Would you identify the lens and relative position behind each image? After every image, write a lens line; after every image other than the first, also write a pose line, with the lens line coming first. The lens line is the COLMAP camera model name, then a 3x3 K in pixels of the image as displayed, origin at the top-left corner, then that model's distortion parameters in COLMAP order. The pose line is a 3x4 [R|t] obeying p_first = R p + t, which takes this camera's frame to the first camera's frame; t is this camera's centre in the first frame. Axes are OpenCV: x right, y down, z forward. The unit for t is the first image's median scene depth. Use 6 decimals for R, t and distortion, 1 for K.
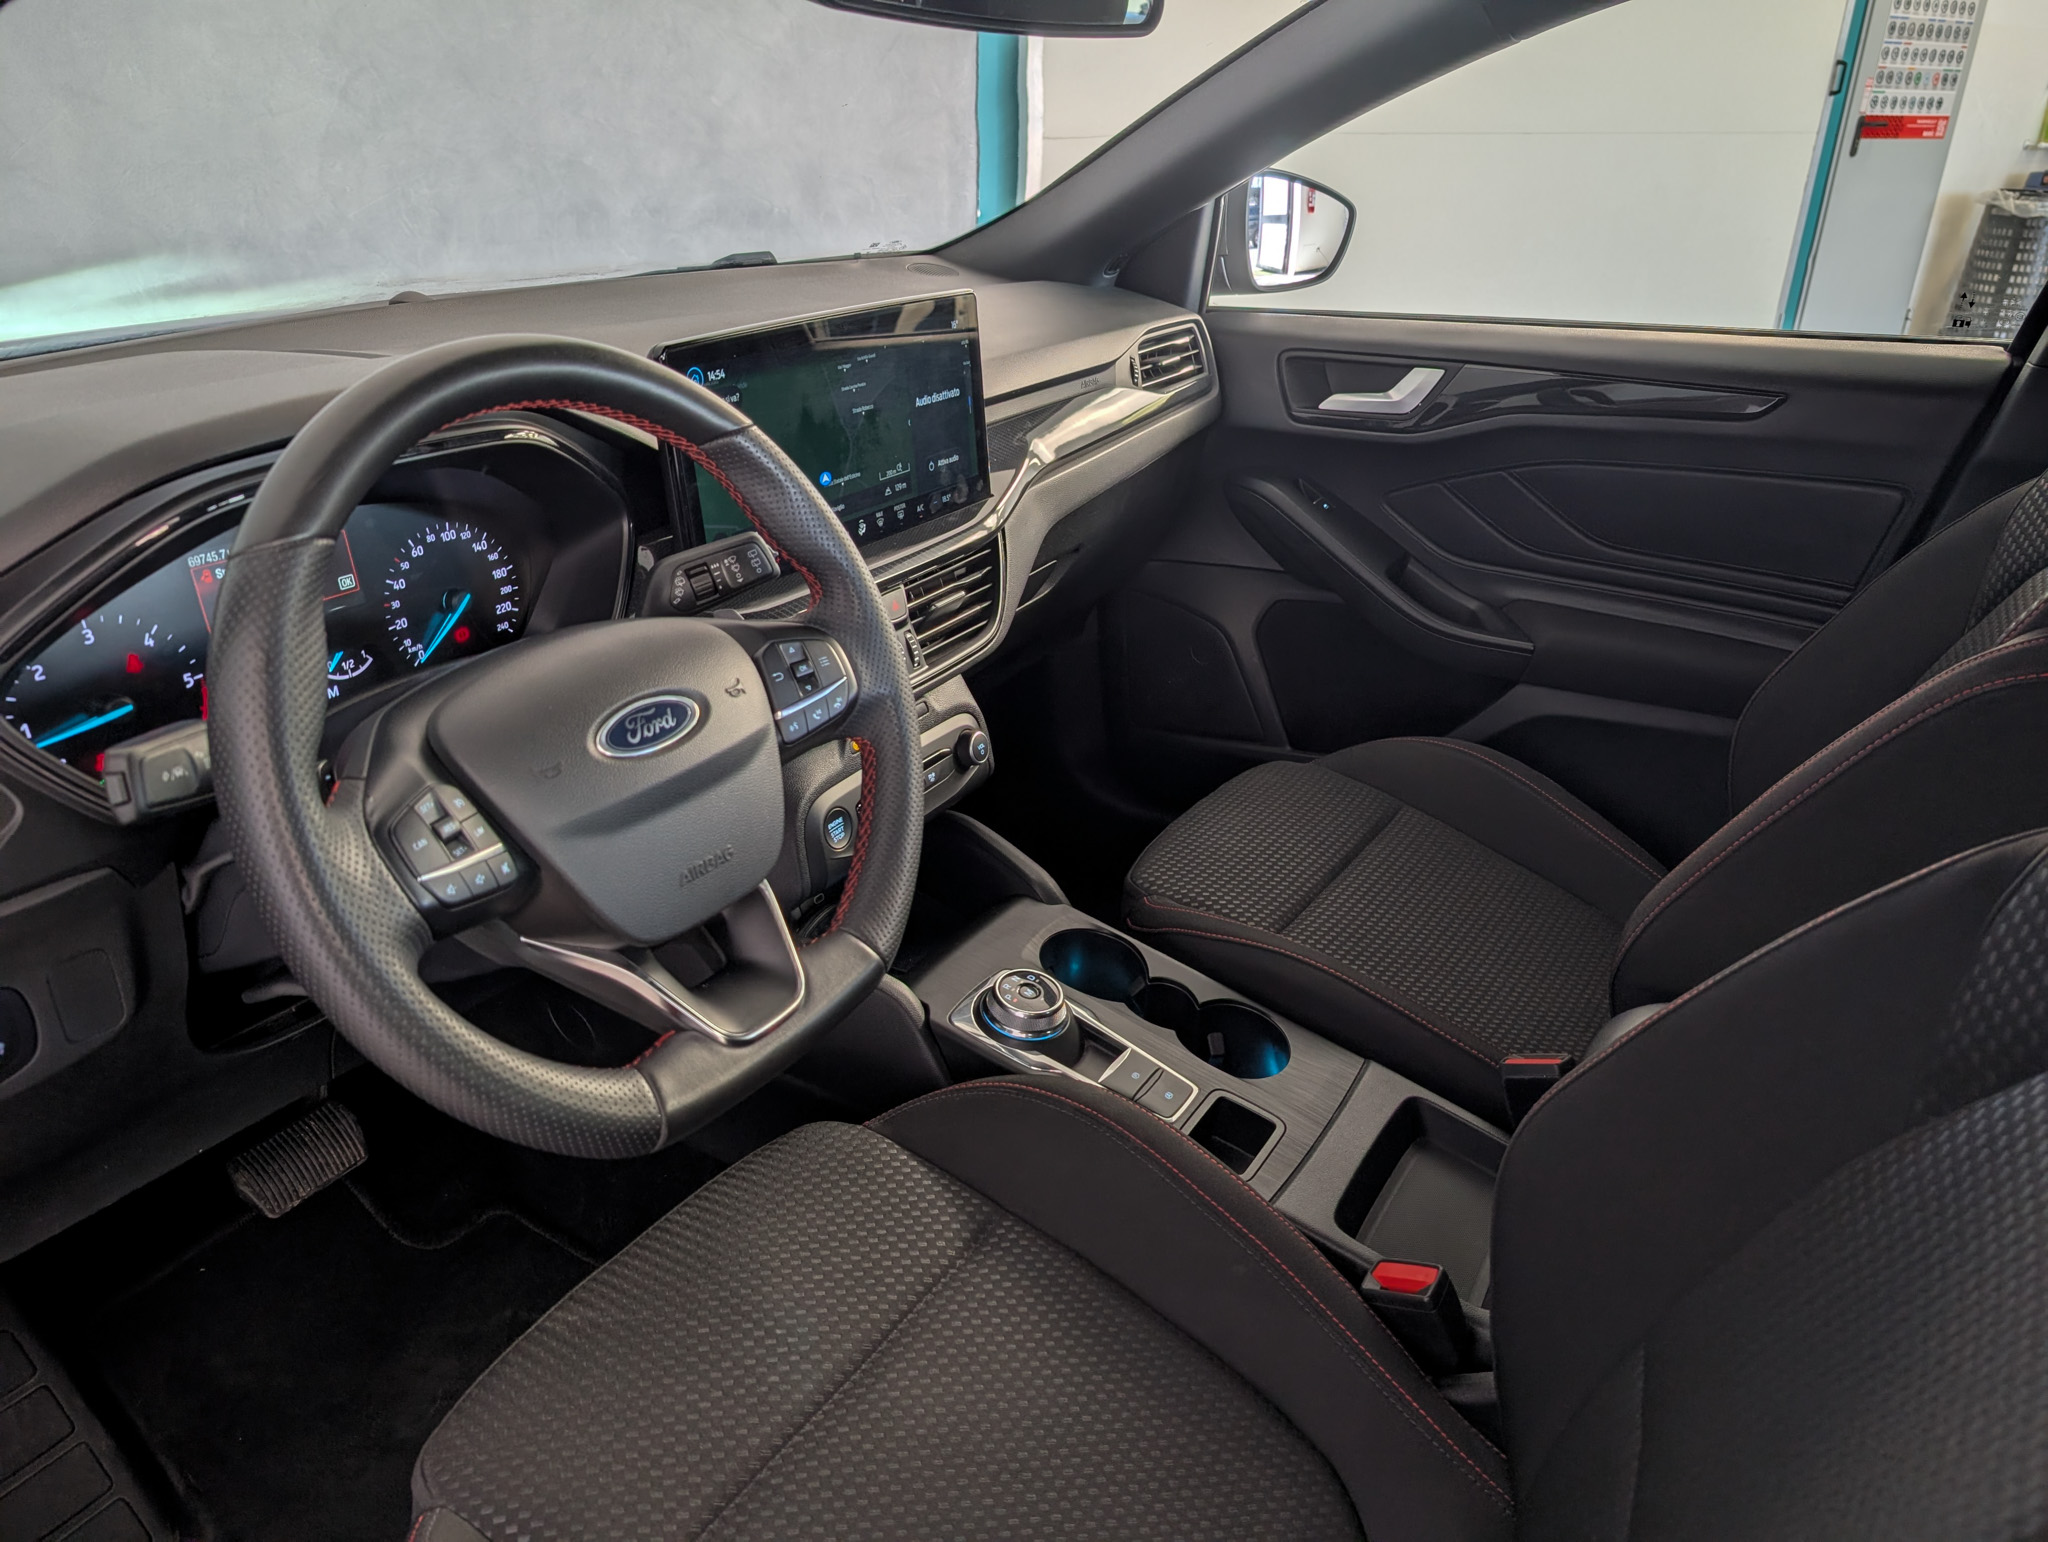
lens RADIAL K [[1485.3, 0, 1024.0], [0, 1485.3, 771.0], [0, 0, 1]] dist [0.006830, -0.000035]
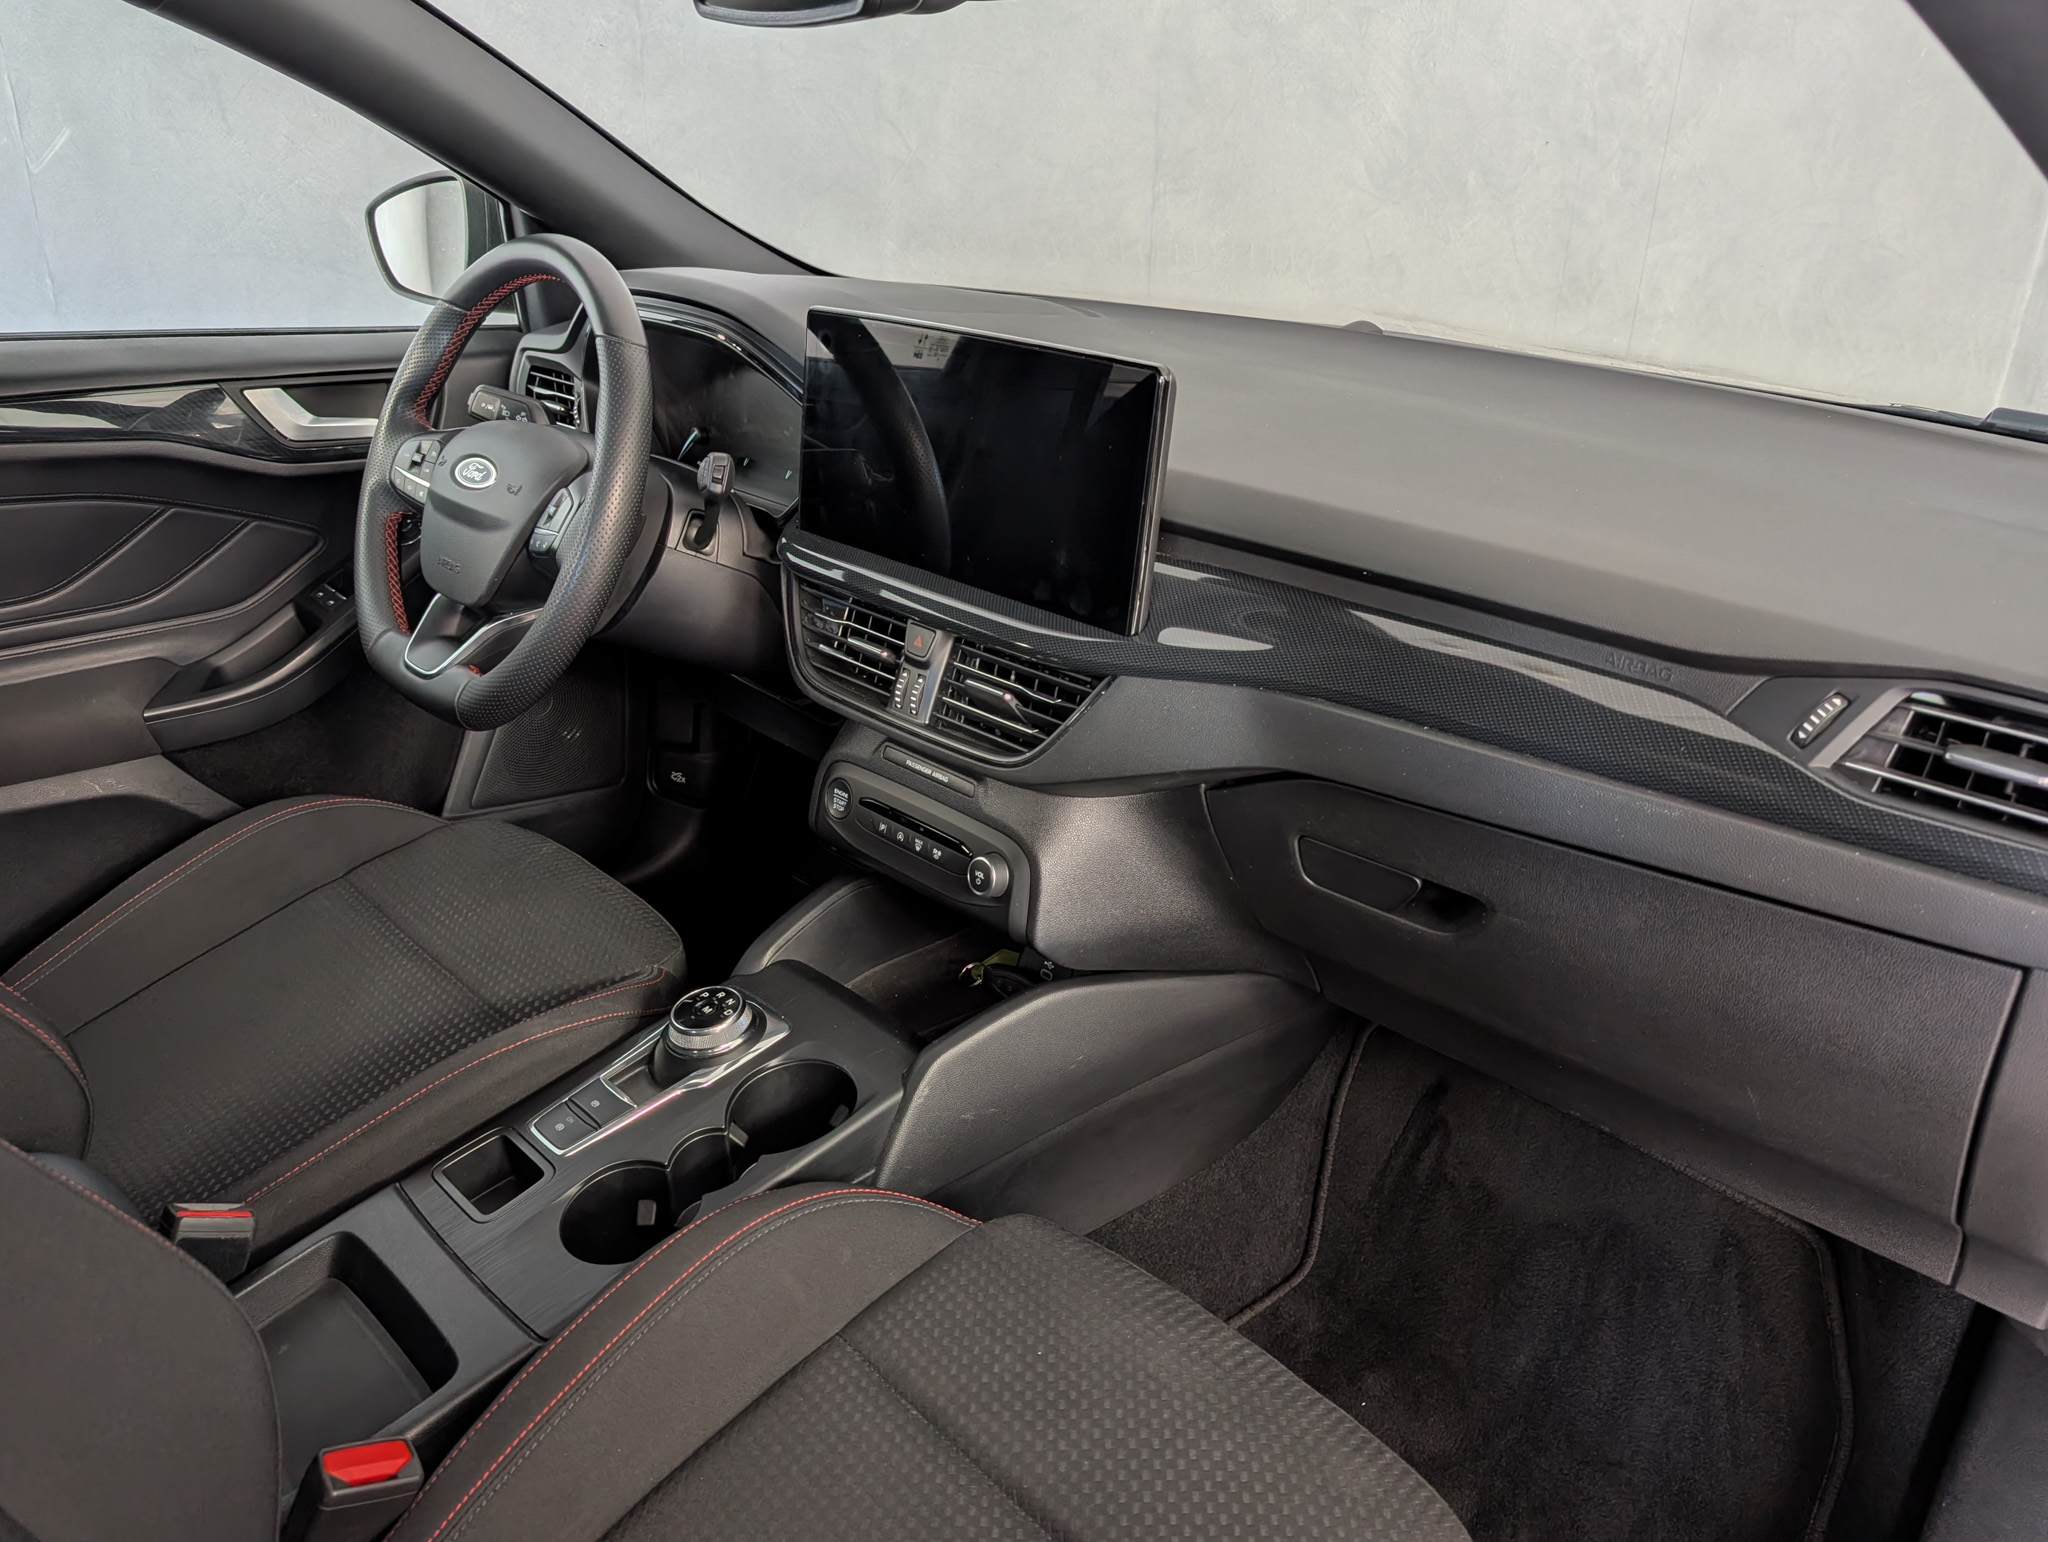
lens RADIAL K [[1538.4, 0, 1017.0], [0, 1538.4, 762.0], [0, 0, 1]] dist [0.003201, 0.011615]
pose [[-0.253124, 0.353306, -0.900613, 0.837680], [-0.437226, 0.788654, 0.432271, -0.524256], [0.862996, 0.503189, -0.045153, 1.196452]]
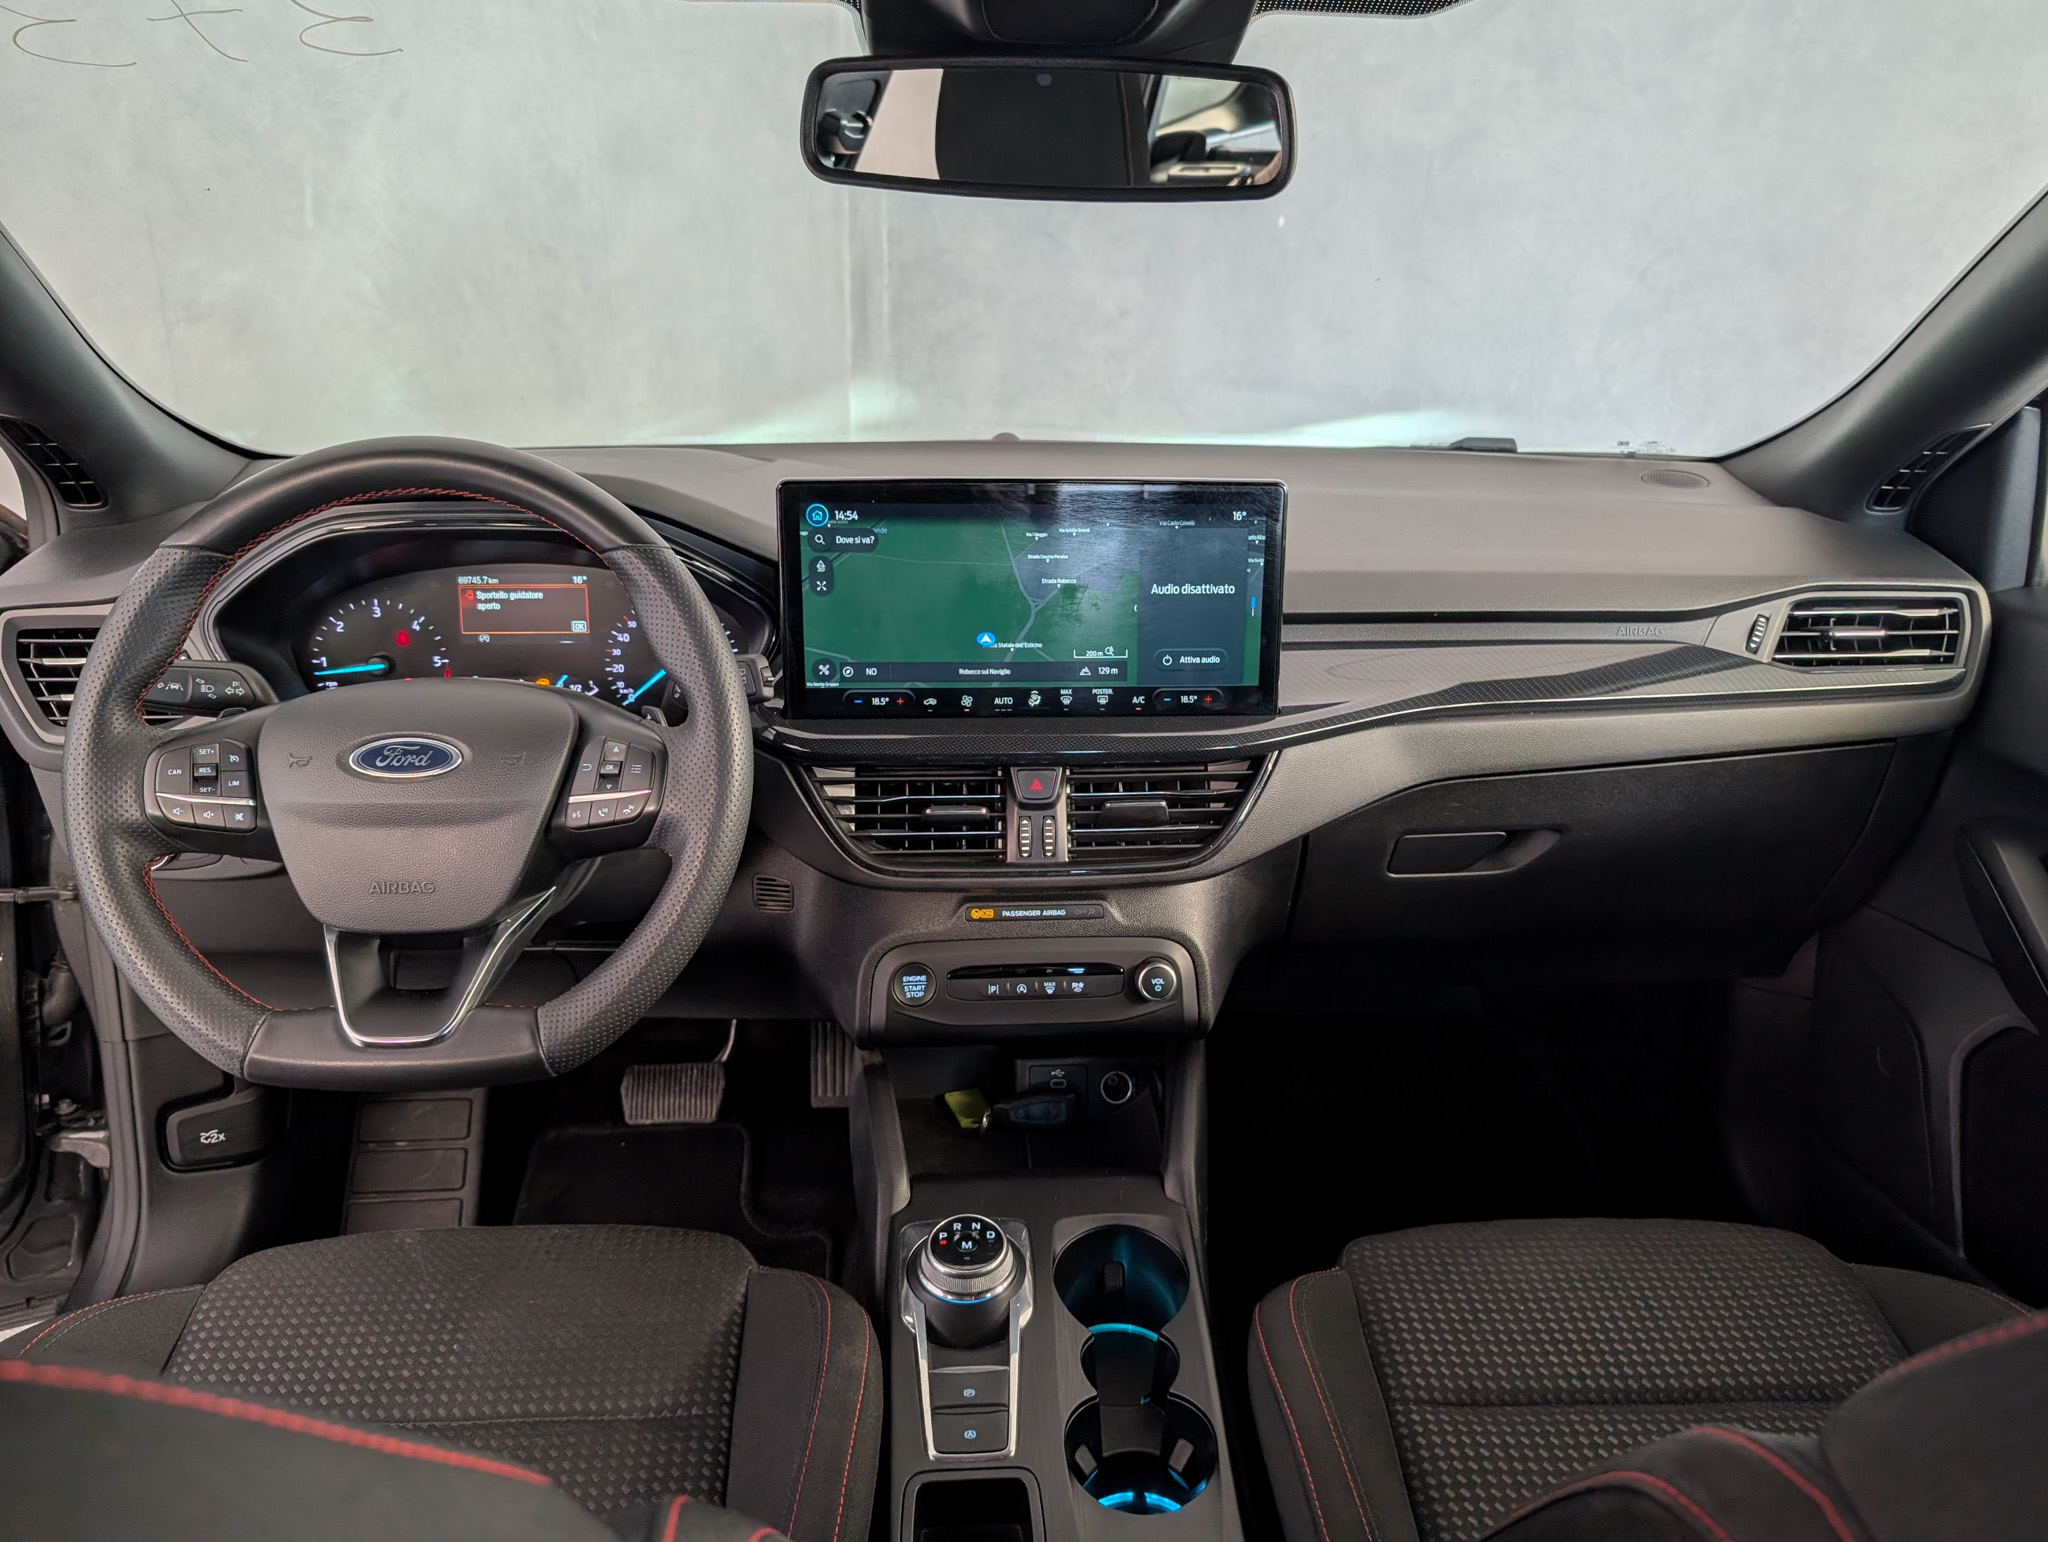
lens RADIAL K [[1537.9, 0, 1030.0], [0, 1537.9, 732.2], [0, 0, 1]] dist [0.019473, -0.010174]
pose [[0.581885, 0.240438, -0.776916, 0.685516], [-0.347423, 0.937234, 0.029845, -0.179437], [0.735328, 0.252552, 0.628896, 0.399100]]
